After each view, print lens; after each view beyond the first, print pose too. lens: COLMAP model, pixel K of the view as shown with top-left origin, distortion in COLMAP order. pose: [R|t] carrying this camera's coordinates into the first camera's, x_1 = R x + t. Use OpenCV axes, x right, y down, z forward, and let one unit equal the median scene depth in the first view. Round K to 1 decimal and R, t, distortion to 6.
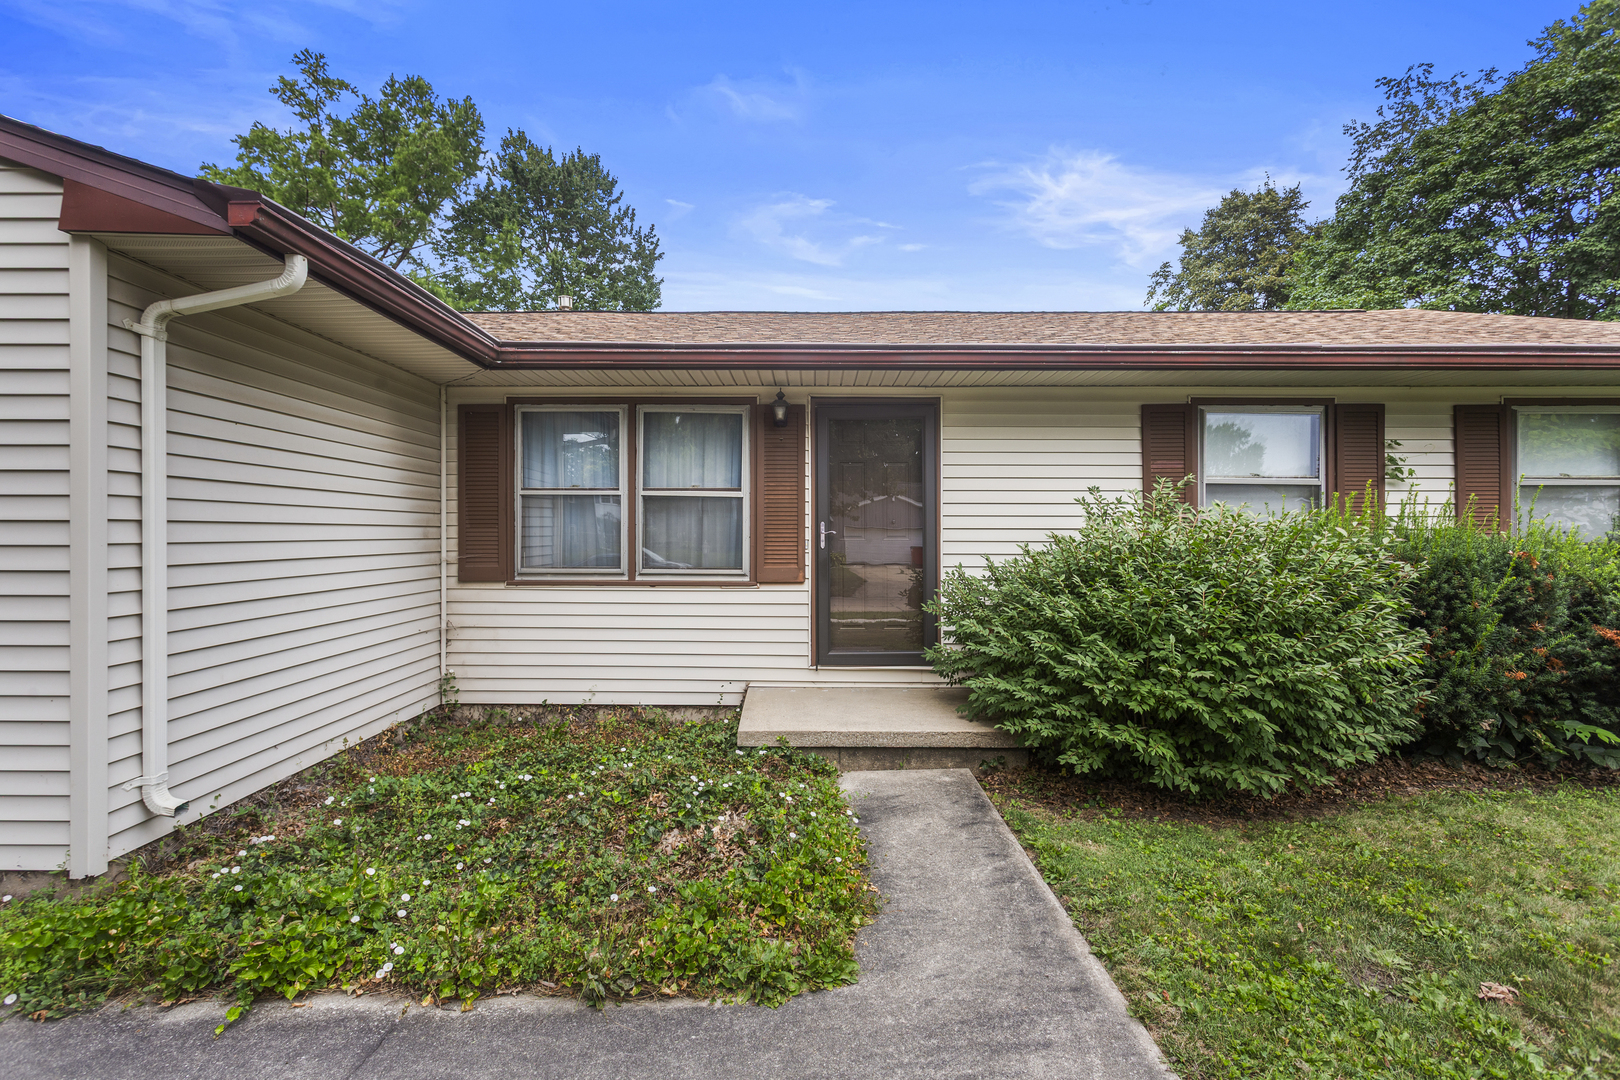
lens RADIAL K [[792.6, 0, 804.6], [0, 792.6, 544.0], [0, 0, 1]] dist [-0.001755, 0.002296]
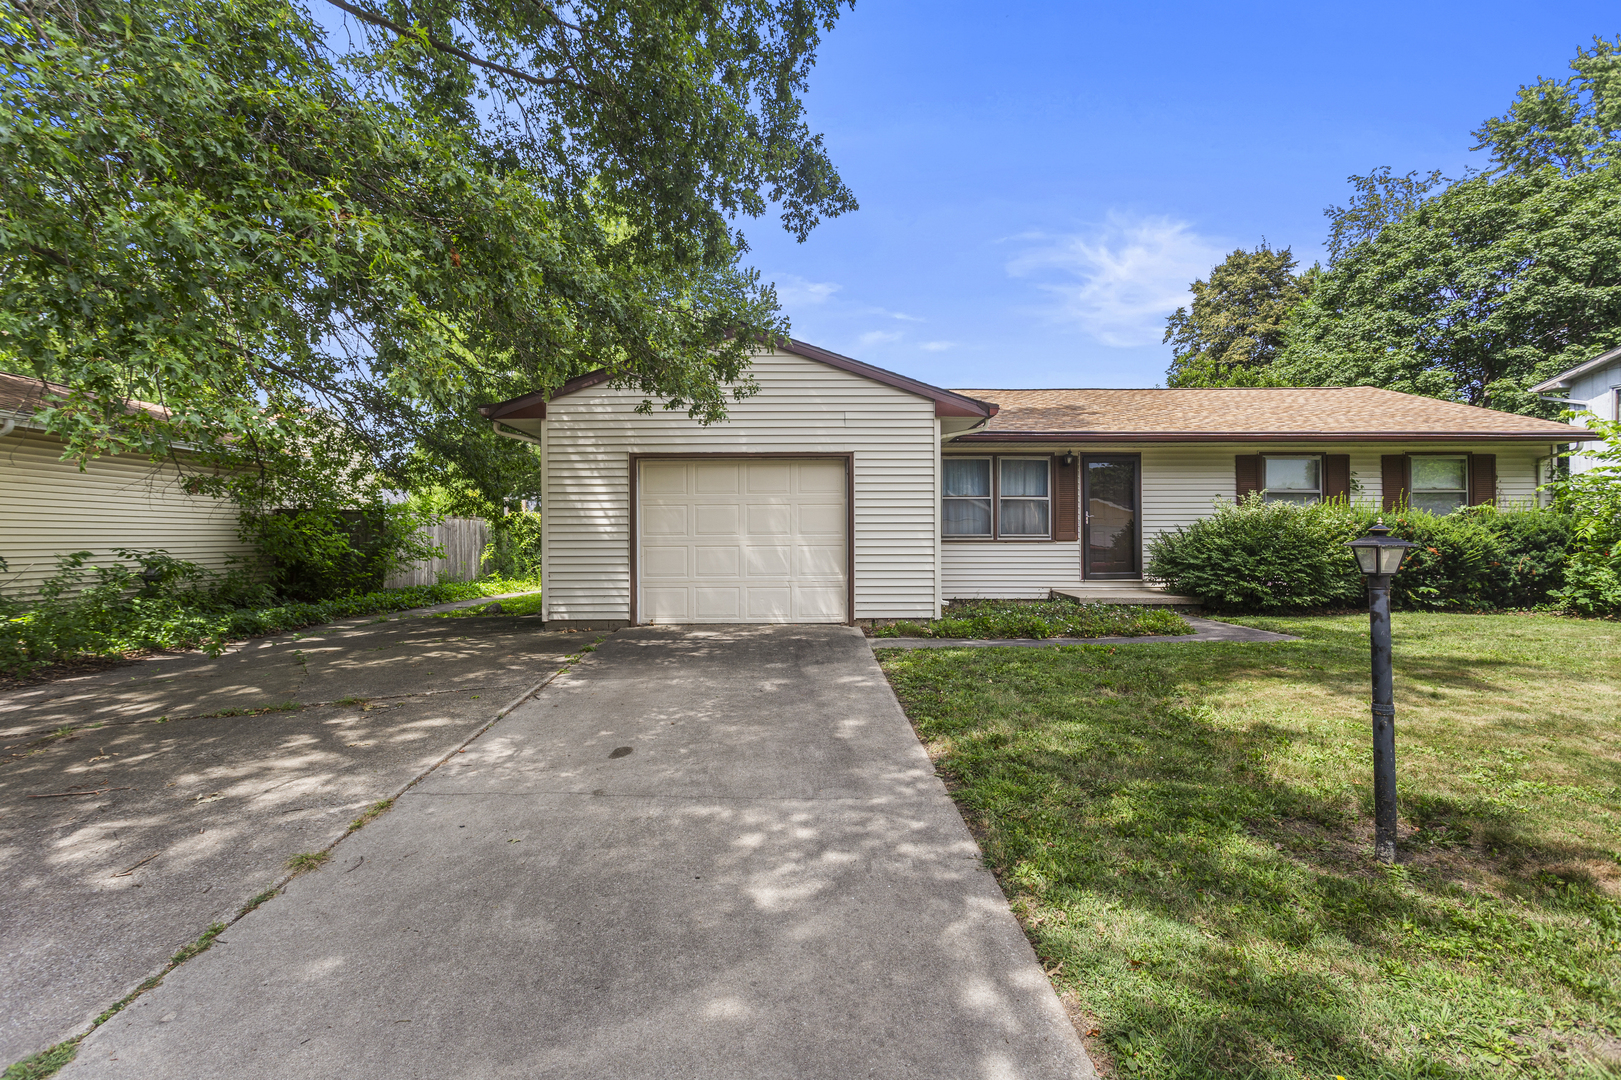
lens RADIAL K [[793.1, 0, 810.1], [0, 793.1, 538.0], [0, 0, 1]] dist [-0.001755, 0.002296]
pose [[0.999826, -0.004099, 0.018176, -0.728658], [0.004397, 0.999856, -0.016386, 0.071843], [-0.018107, 0.016464, 0.999701, -1.060193]]
